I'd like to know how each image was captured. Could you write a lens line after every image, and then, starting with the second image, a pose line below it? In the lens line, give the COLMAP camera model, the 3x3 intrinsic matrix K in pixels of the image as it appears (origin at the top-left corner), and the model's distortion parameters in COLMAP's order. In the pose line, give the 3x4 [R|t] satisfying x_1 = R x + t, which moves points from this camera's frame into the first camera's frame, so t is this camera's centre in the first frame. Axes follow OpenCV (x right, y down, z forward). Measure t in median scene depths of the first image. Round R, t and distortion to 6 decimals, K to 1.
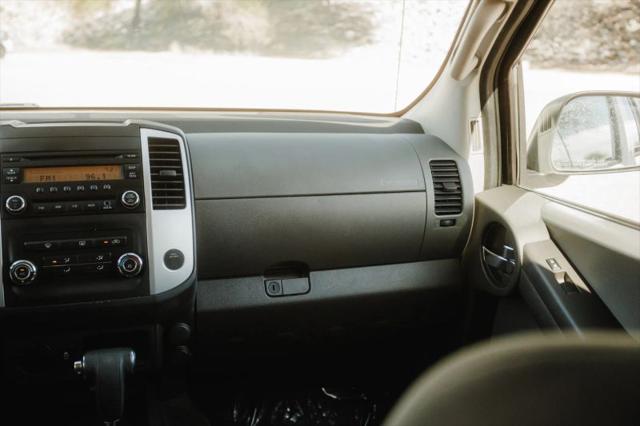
lens RADIAL K [[686.1, 0, 322.3], [0, 686.1, 215.3], [0, 0, 1]] dist [-0.003080, 0.068213]
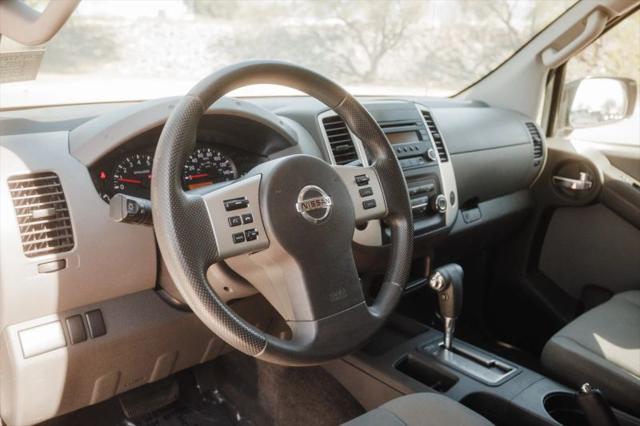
lens RADIAL K [[540.4, 0, 320.0], [0, 540.4, 213.0], [0, 0, 1]] dist [0.005373, 0.007969]
pose [[0.899631, -0.116278, 0.420883, -0.814233], [0.104717, 0.993216, 0.050566, 0.010240], [-0.423908, -0.001417, 0.905704, 0.117613]]
